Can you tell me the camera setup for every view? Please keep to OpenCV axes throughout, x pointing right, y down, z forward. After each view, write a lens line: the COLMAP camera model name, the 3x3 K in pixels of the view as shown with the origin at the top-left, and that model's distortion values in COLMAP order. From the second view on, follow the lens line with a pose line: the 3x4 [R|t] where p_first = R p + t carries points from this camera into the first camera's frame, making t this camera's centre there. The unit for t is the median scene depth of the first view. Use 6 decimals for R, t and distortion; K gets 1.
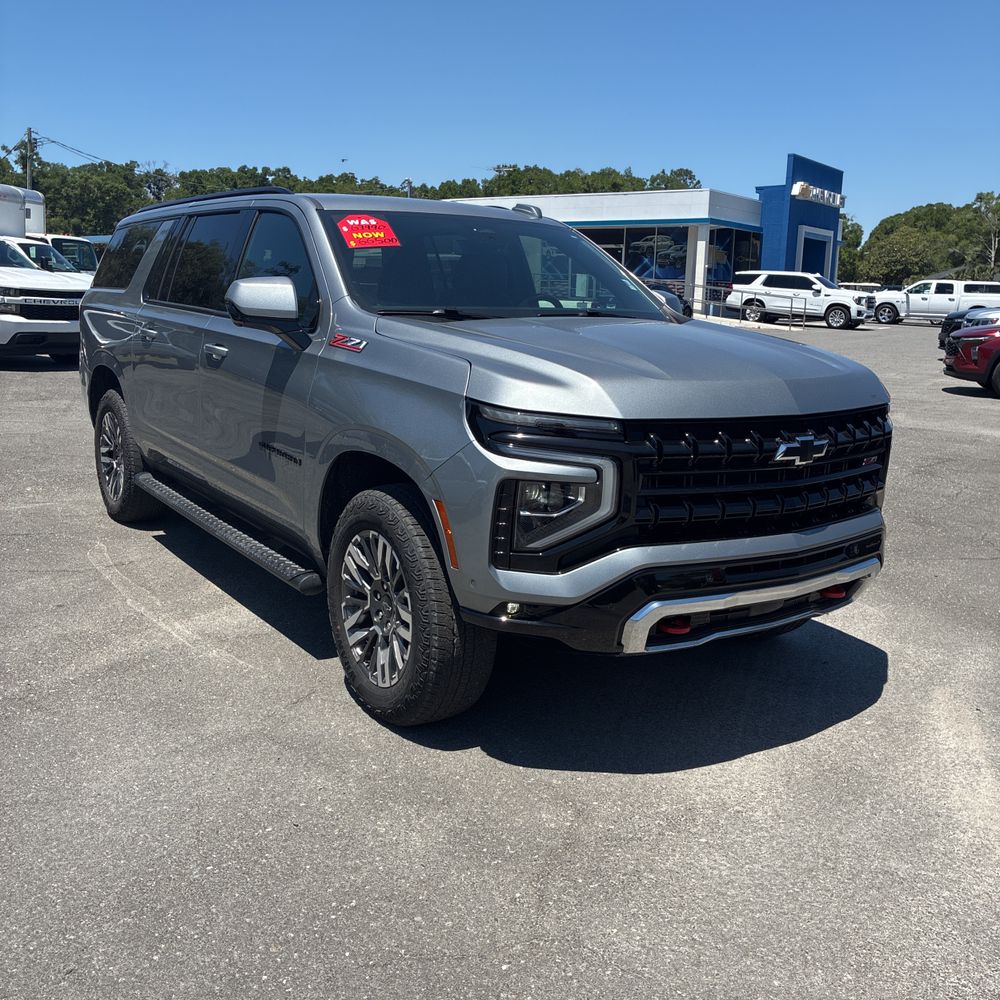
lens RADIAL K [[1018.8, 0, 497.8], [0, 1018.8, 486.5], [0, 0, 1]] dist [0.016144, 0.000000]
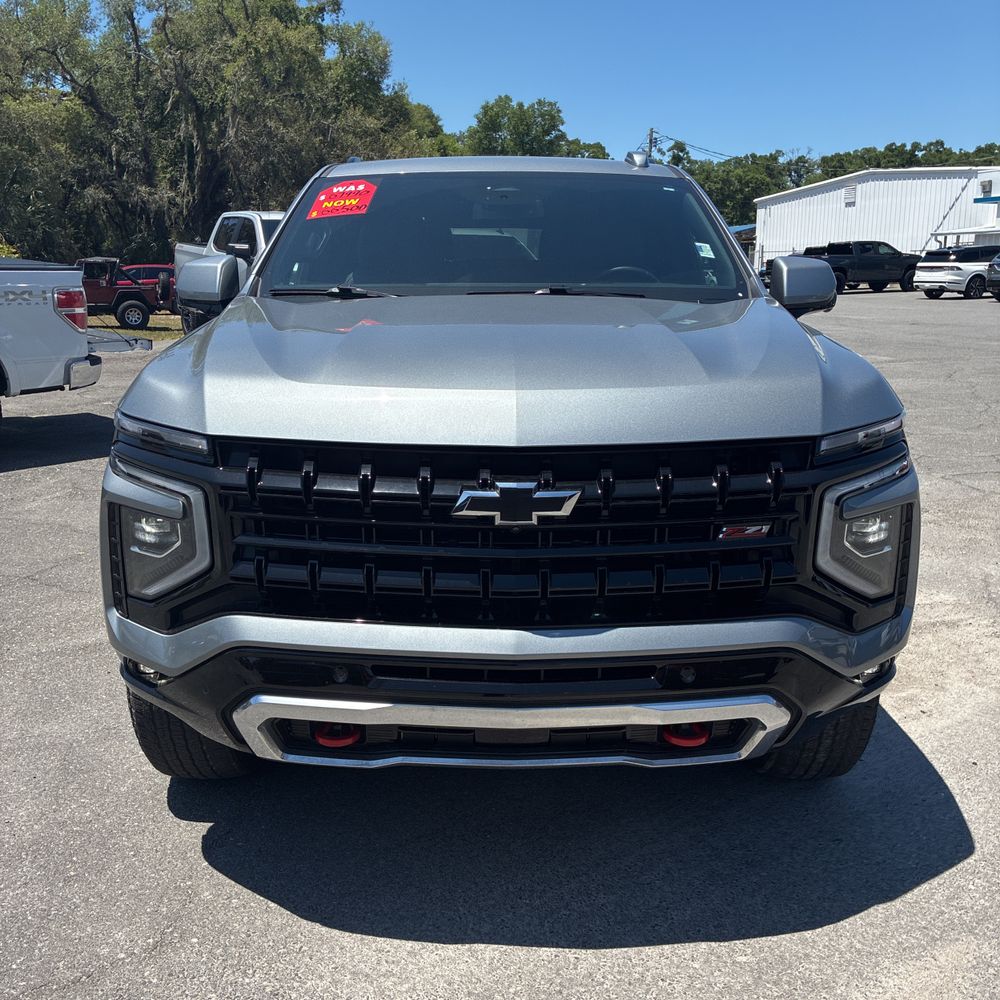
lens RADIAL K [[1018.8, 0, 494.6], [0, 1018.8, 504.6], [0, 0, 1]] dist [0.016144, 0.000000]
pose [[0.820565, 0.100239, -0.562694, 0.152211], [-0.084472, 0.994958, 0.054059, -0.015957], [0.565276, 0.003173, 0.824896, 0.113116]]
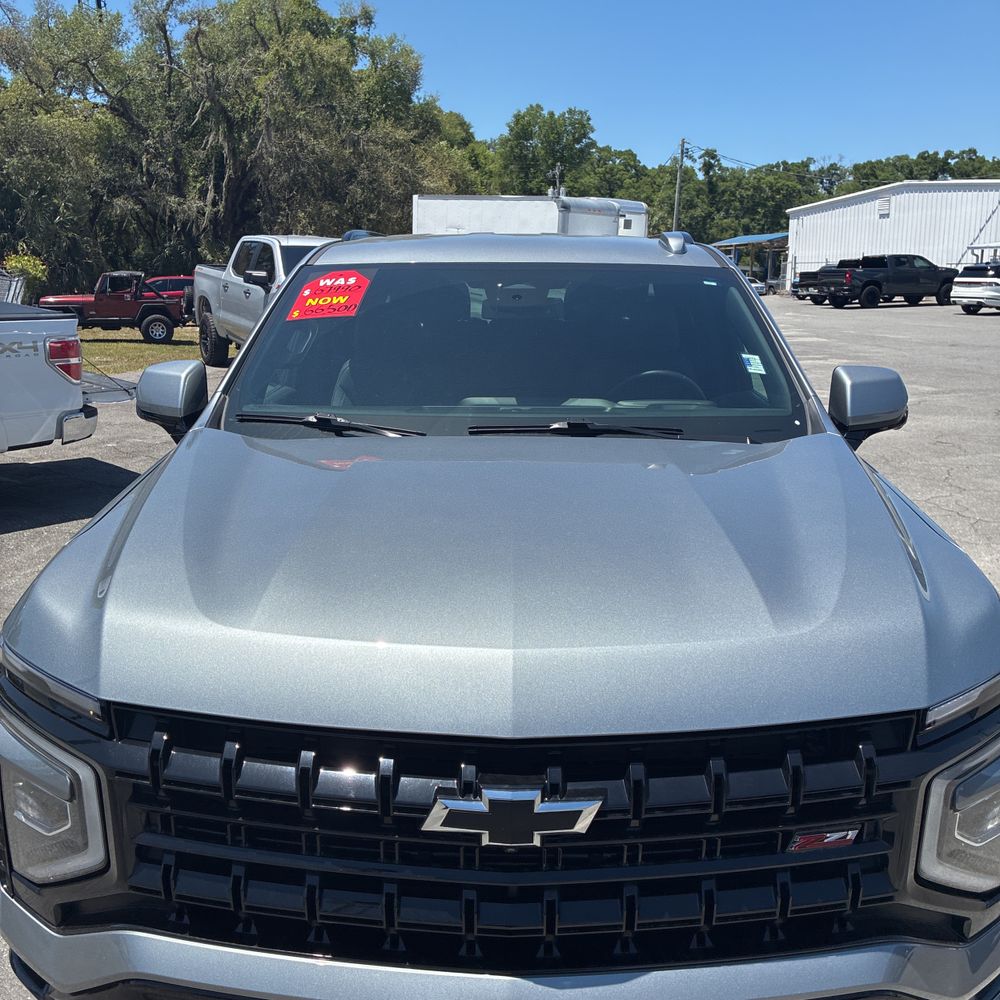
lens RADIAL K [[1018.8, 0, 507.0], [0, 1018.8, 478.6], [0, 0, 1]] dist [0.016144, 0.000000]
pose [[0.810402, 0.091785, -0.578640, 0.130032], [-0.092076, 0.995332, 0.028927, -0.047153], [0.578594, 0.029836, 0.815070, 0.148154]]
